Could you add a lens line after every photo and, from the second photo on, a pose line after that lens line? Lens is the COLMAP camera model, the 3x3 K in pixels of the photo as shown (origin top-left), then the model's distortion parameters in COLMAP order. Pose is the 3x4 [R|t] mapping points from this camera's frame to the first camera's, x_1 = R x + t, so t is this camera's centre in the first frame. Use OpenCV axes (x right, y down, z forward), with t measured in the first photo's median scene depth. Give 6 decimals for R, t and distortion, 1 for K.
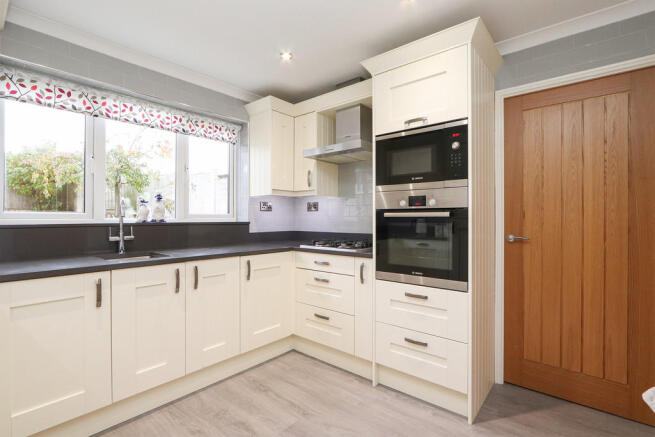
lens RADIAL K [[303.5, 0, 328.6], [0, 303.5, 218.3], [0, 0, 1]] dist [-0.017421, 0.003021]
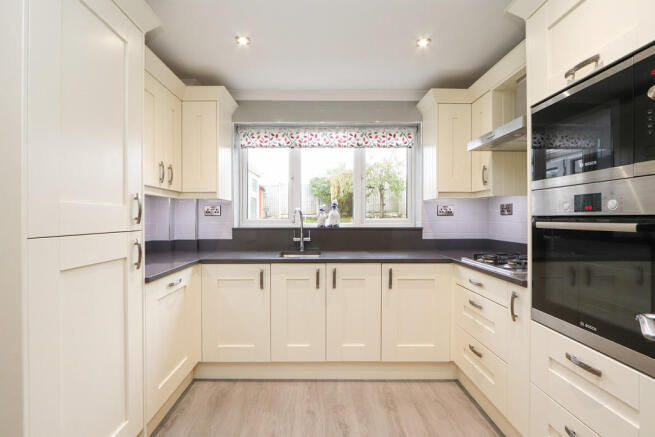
lens RADIAL K [[303.5, 0, 327.2], [0, 303.5, 217.9], [0, 0, 1]] dist [-0.017421, 0.003021]
pose [[0.660893, 0.000338, -0.750480, 0.349126], [-0.001572, 0.999998, -0.000934, -0.023410], [0.750479, 0.001797, 0.660892, 0.213055]]
